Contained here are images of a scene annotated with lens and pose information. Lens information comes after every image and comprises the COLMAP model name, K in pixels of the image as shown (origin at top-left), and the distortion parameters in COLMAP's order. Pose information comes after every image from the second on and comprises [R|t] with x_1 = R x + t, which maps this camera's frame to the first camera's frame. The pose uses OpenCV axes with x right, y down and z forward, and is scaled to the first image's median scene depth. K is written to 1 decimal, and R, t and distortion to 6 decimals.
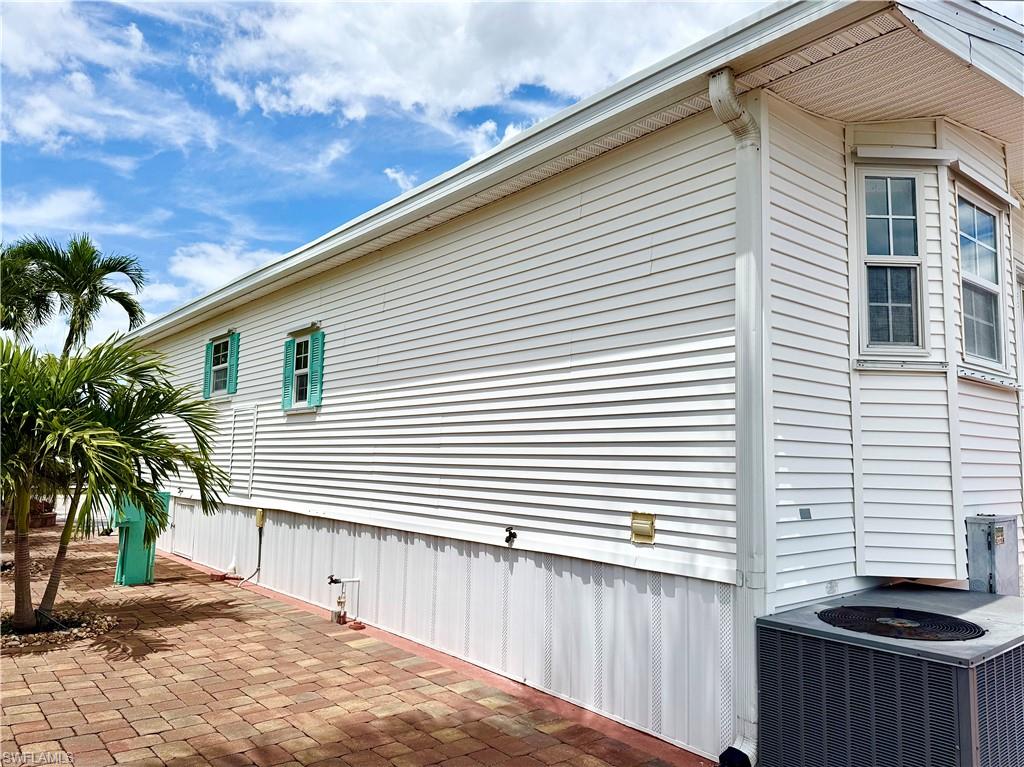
lens RADIAL K [[726.8, 0, 516.0], [0, 726.8, 383.0], [0, 0, 1]] dist [-0.003098, -0.004509]
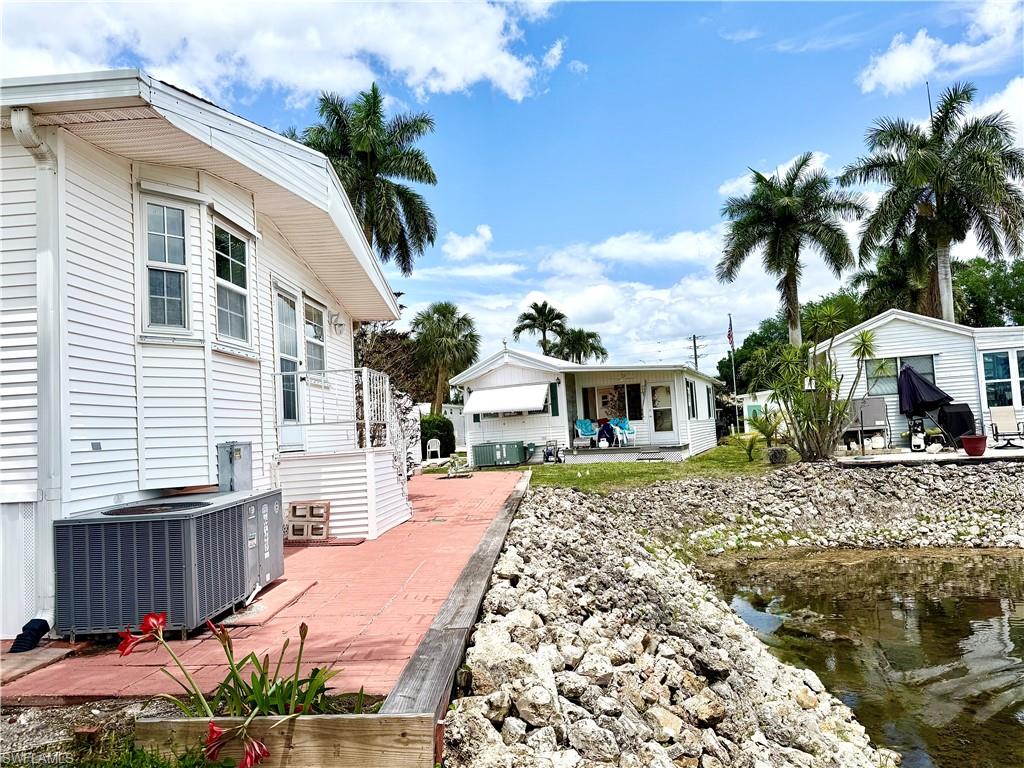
lens RADIAL K [[726.8, 0, 516.0], [0, 726.8, 383.5], [0, 0, 1]] dist [-0.003098, -0.004509]
pose [[0.664901, -0.010413, 0.746859, -0.088988], [-0.006595, 0.999782, 0.019810, 0.027340], [-0.746903, -0.018097, 0.664687, -0.461284]]
